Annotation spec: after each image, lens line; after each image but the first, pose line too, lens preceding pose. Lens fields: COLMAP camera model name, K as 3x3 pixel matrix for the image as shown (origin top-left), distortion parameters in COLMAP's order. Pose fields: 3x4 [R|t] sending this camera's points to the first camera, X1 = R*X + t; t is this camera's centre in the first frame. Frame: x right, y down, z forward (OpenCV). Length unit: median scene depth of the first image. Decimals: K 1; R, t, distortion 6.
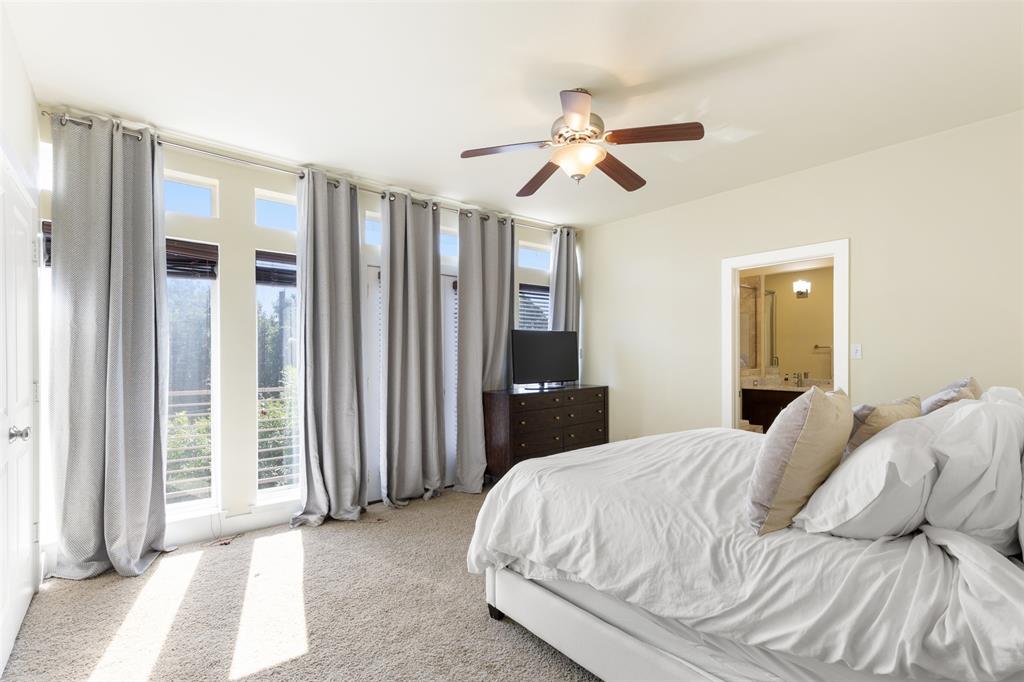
lens RADIAL K [[475.4, 0, 507.8], [0, 475.4, 353.1], [0, 0, 1]] dist [0.002729, 0.000200]
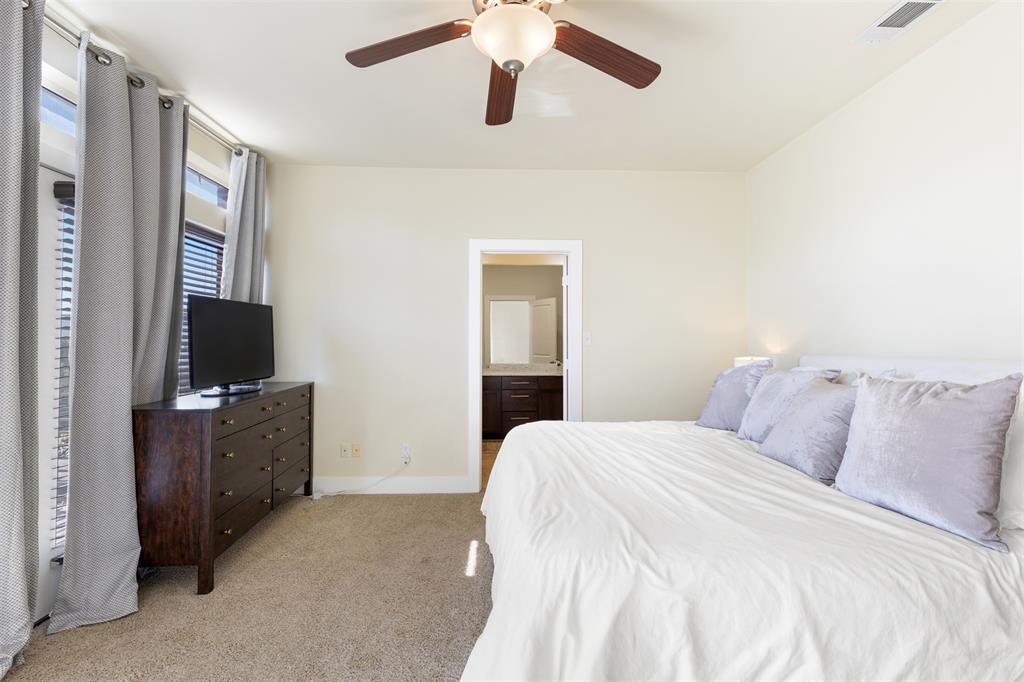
lens RADIAL K [[464.2, 0, 509.8], [0, 464.2, 333.1], [0, 0, 1]] dist [0.000432, -0.000103]
pose [[0.606979, 0.020923, 0.794442, -0.268261], [-0.007377, 0.999759, -0.020694, 0.006631], [-0.794683, 0.006701, 0.606987, 0.472758]]
